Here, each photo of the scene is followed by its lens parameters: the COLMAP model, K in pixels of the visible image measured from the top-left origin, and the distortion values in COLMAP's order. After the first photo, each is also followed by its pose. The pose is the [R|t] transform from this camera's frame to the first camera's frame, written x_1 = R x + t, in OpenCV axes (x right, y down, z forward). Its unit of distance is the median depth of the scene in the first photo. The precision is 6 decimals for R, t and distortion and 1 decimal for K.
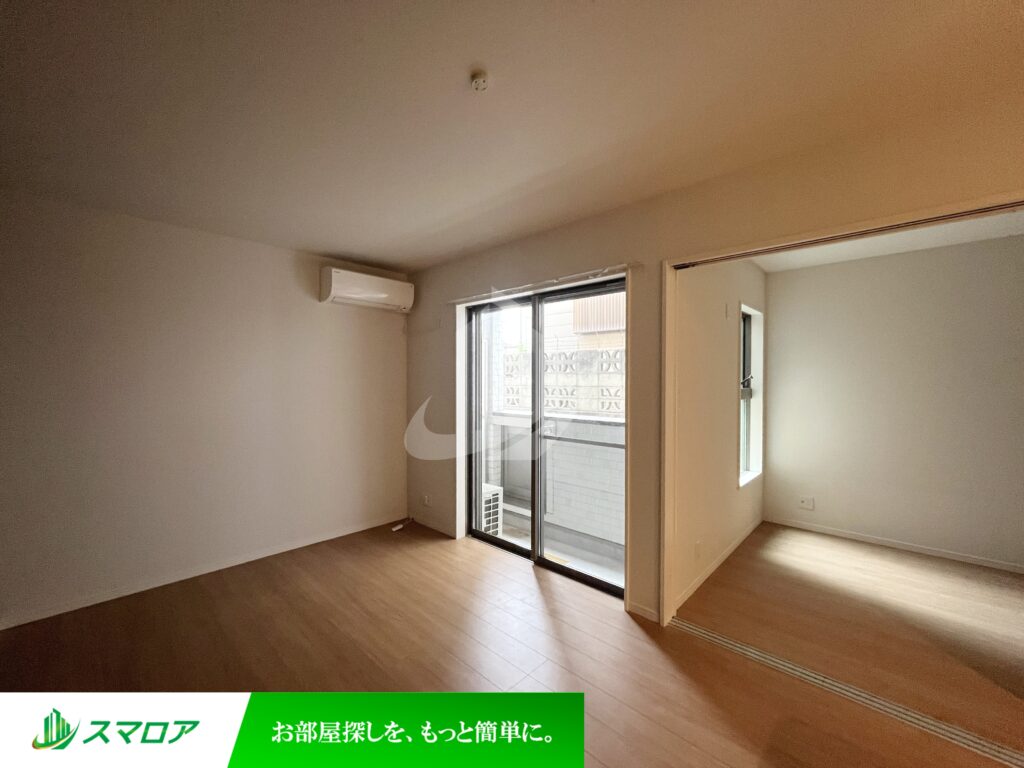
lens RADIAL K [[411.8, 0, 511.8], [0, 411.8, 379.8], [0, 0, 1]] dist [-0.001755, -0.000317]
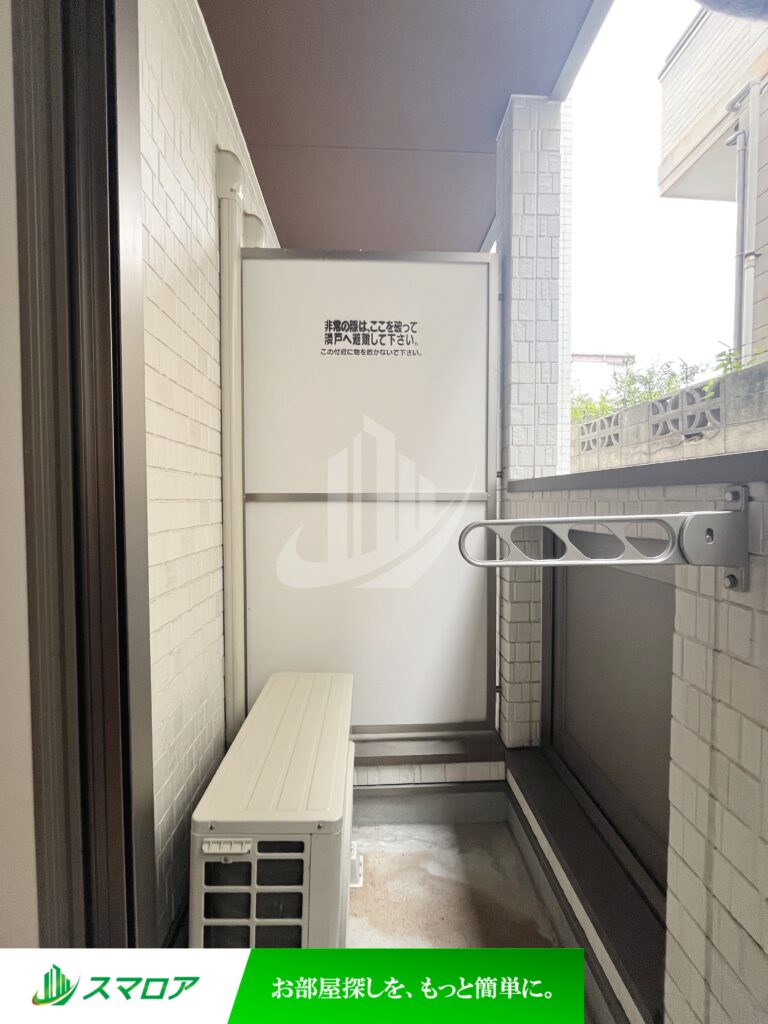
lens RADIAL K [[411.8, 0, 380.9], [0, 411.8, 511.2], [0, 0, 1]] dist [-0.001755, -0.000317]
pose [[0.714010, 0.018071, -0.699902, 0.099383], [0.001756, 0.999617, 0.027601, 0.089995], [0.700133, -0.020936, 0.713705, 0.701074]]
